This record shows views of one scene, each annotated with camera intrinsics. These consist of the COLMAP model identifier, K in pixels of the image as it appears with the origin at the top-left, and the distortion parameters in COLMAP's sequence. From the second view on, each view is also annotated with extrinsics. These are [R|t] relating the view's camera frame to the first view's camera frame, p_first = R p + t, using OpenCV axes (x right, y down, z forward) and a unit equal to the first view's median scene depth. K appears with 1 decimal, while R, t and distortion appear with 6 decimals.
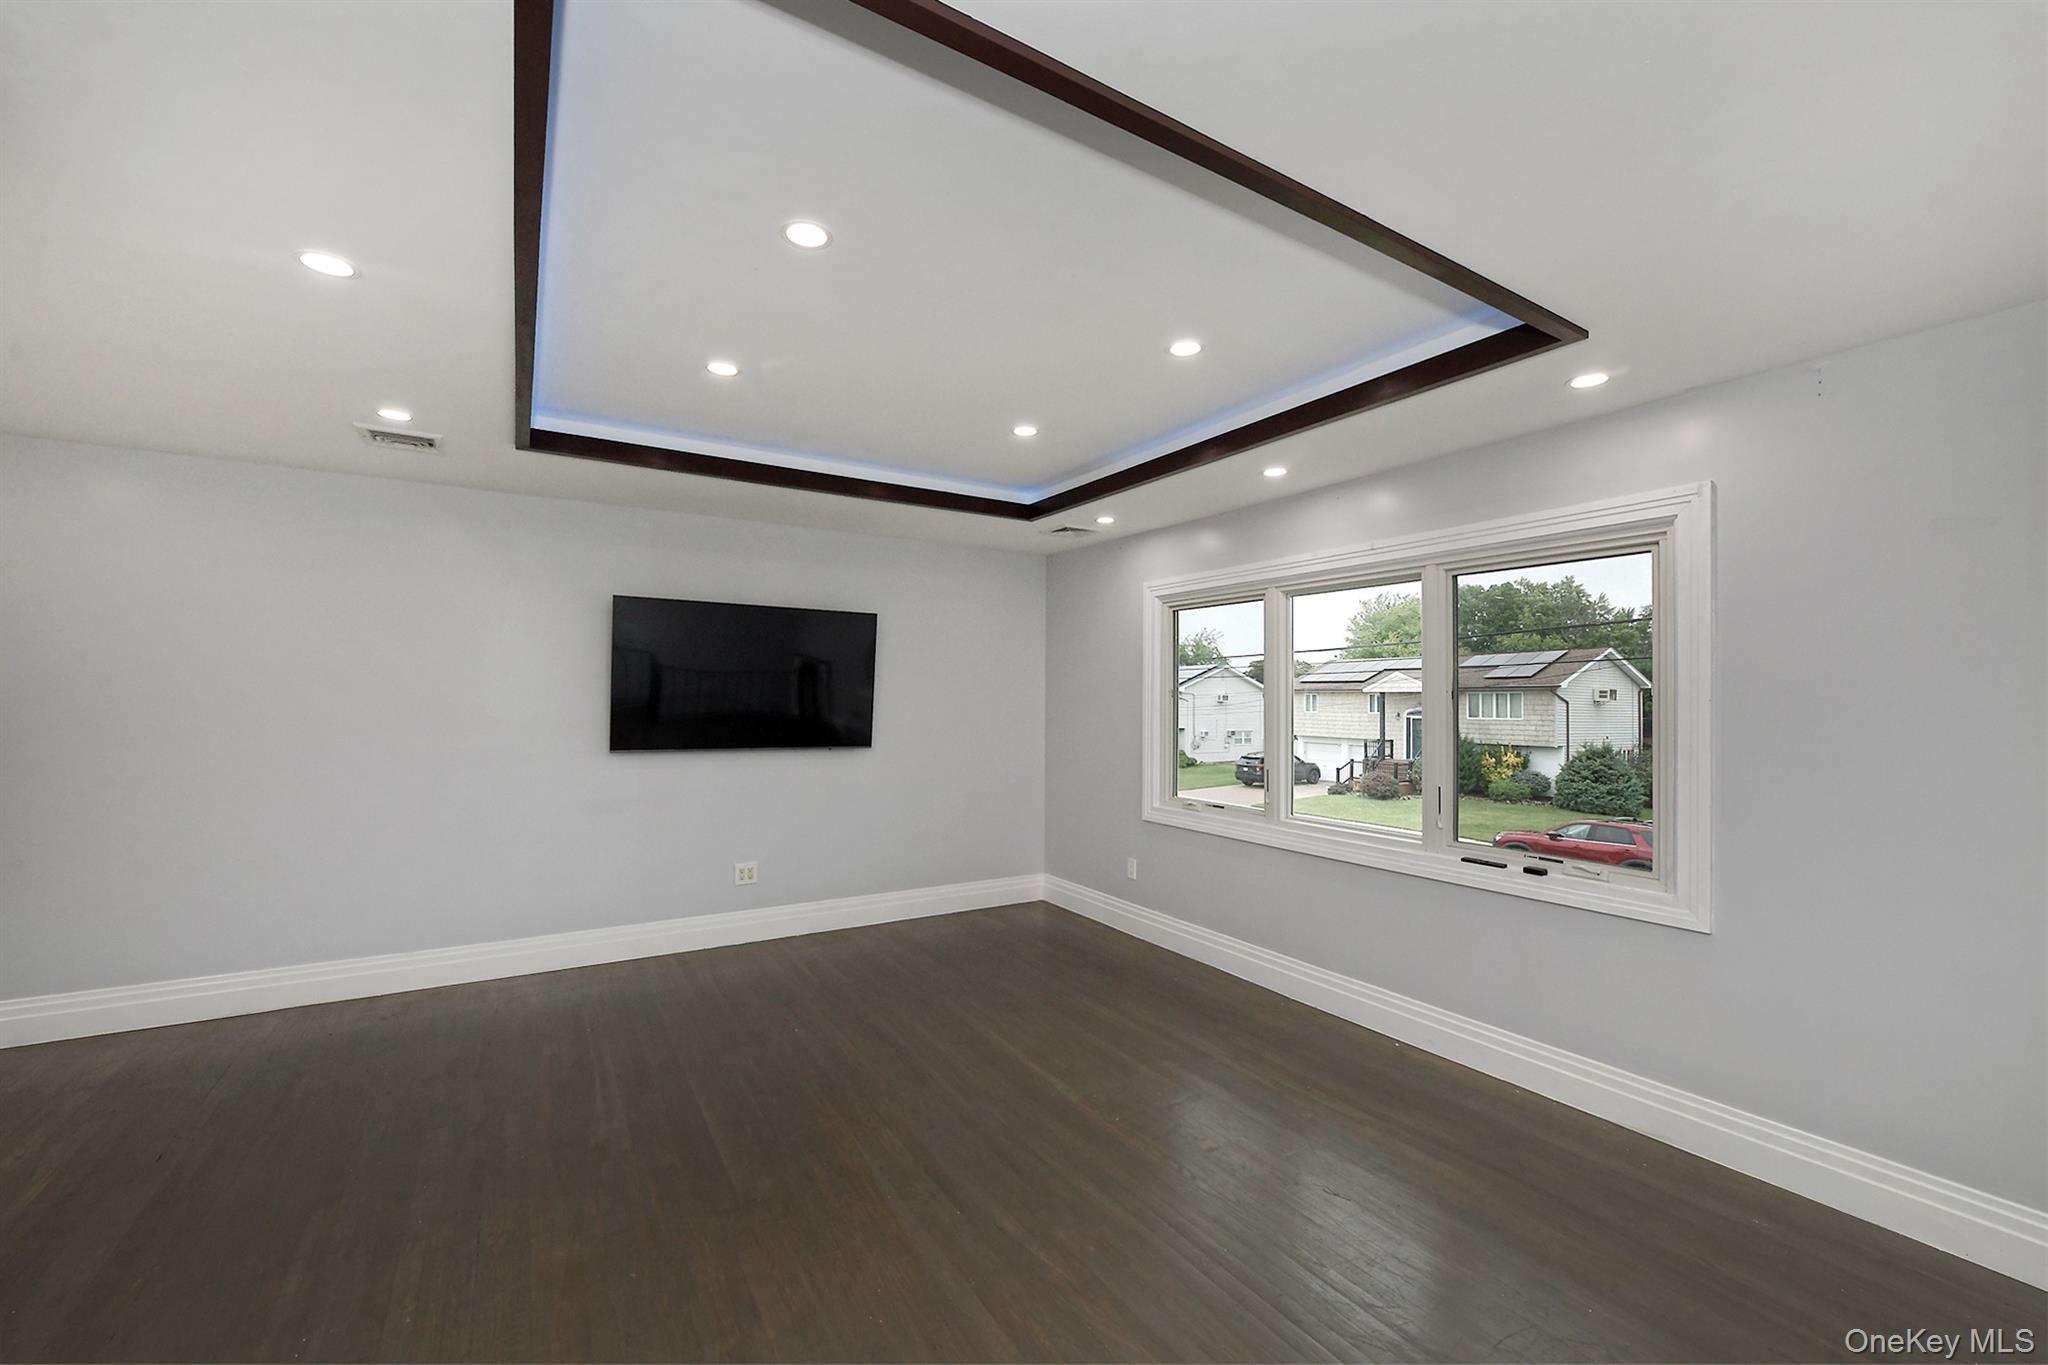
lens RADIAL K [[823.2, 0, 1029.7], [0, 823.2, 687.9], [0, 0, 1]] dist [0.000591, -0.000517]
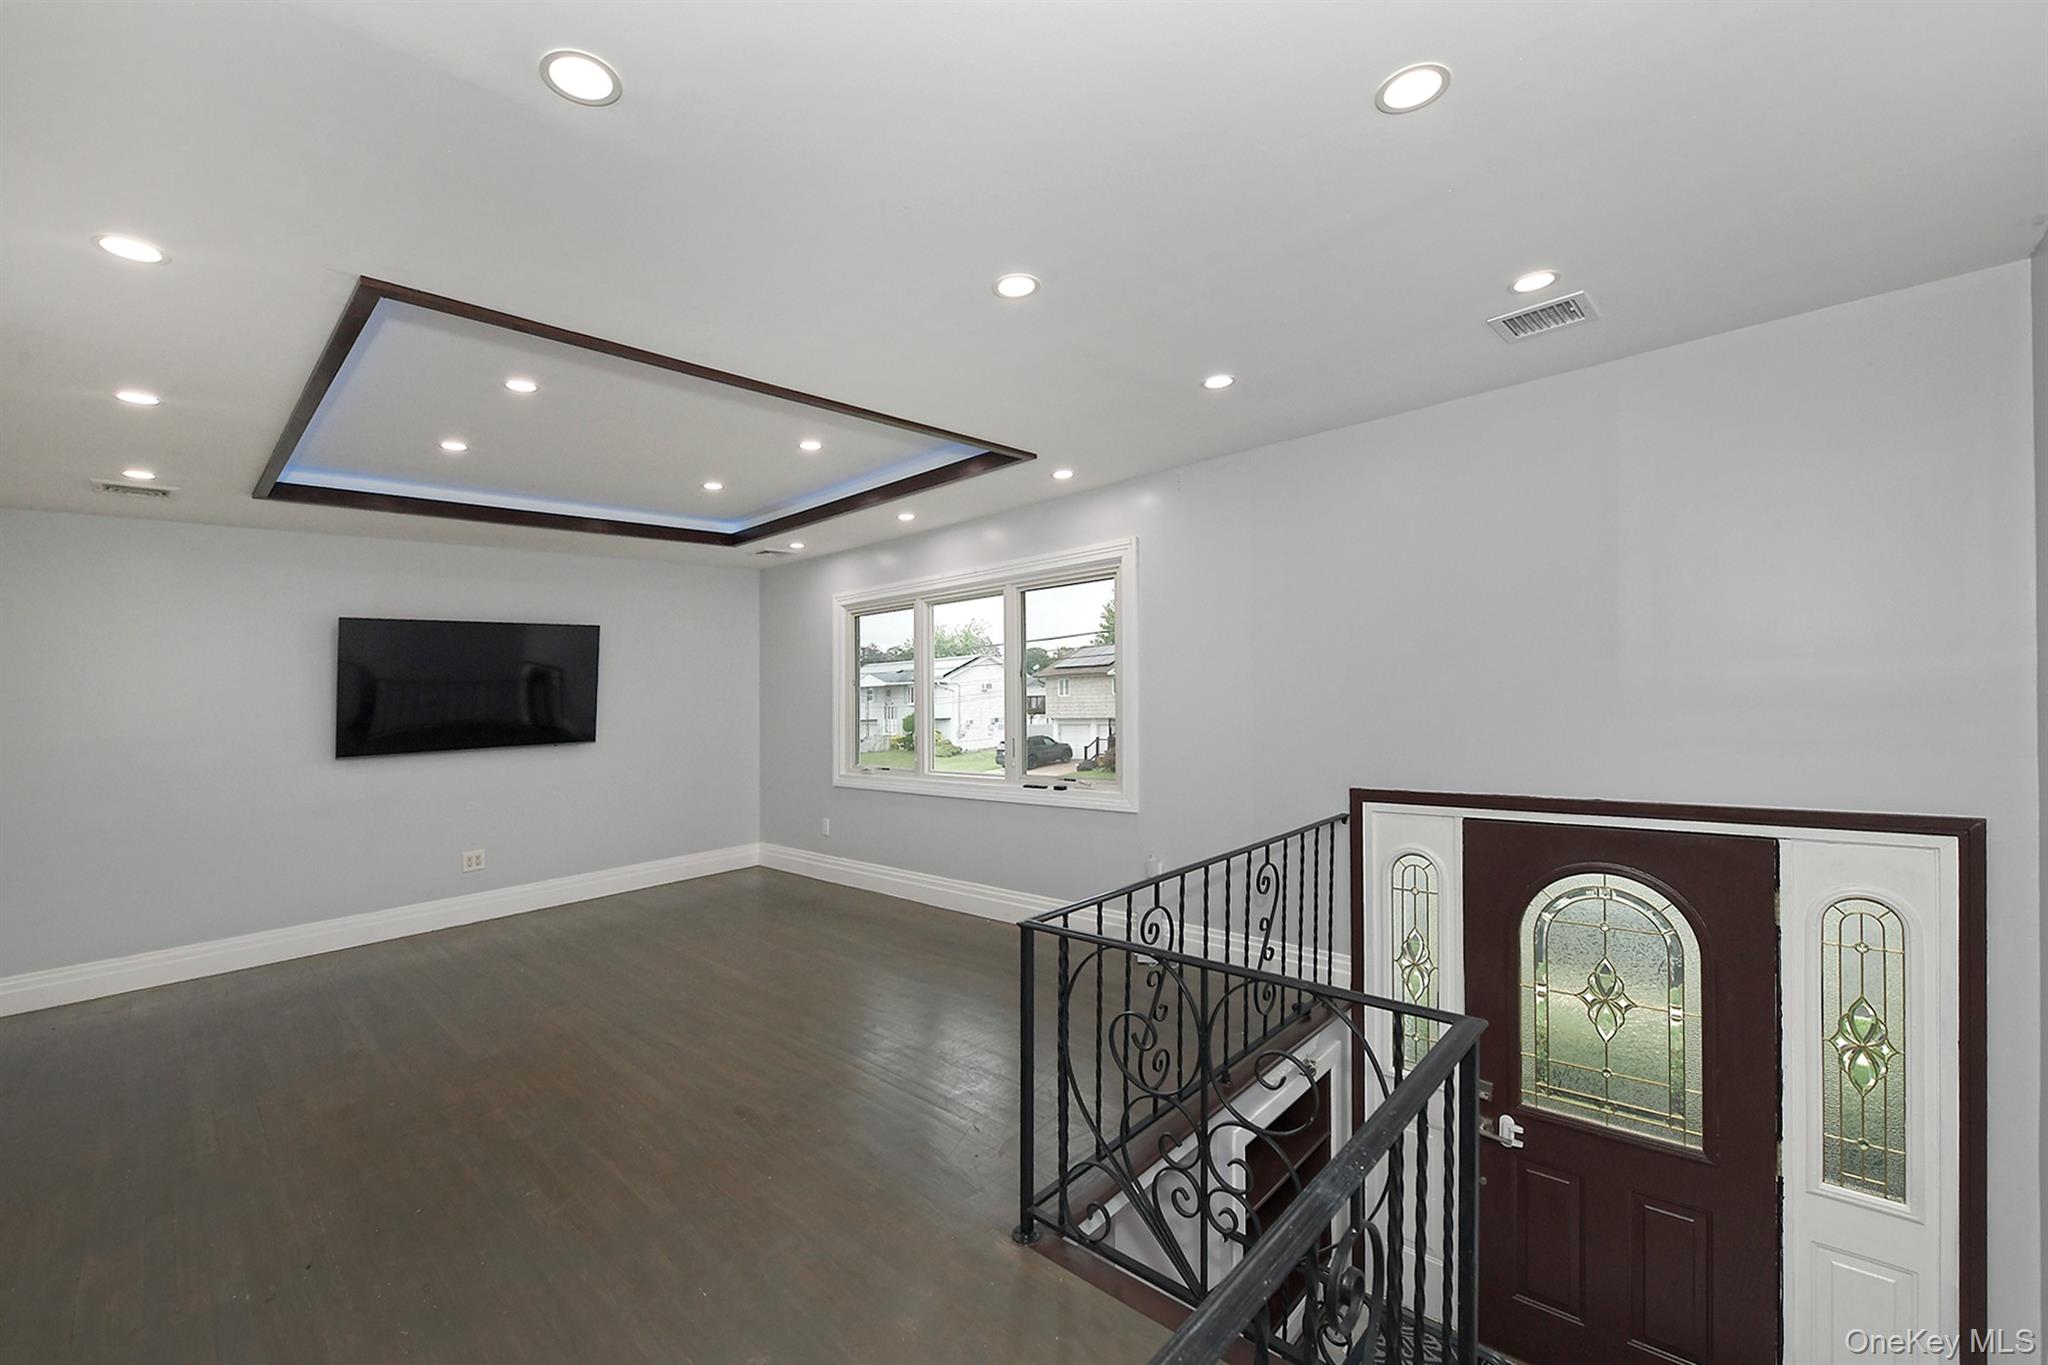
lens RADIAL K [[823.2, 0, 994.4], [0, 823.2, 621.0], [0, 0, 1]] dist [0.000591, -0.000517]
pose [[0.971226, -0.028621, 0.236433, 0.084141], [0.045759, 0.996682, -0.067314, 0.007193], [-0.233722, 0.076196, 0.969313, -0.265064]]
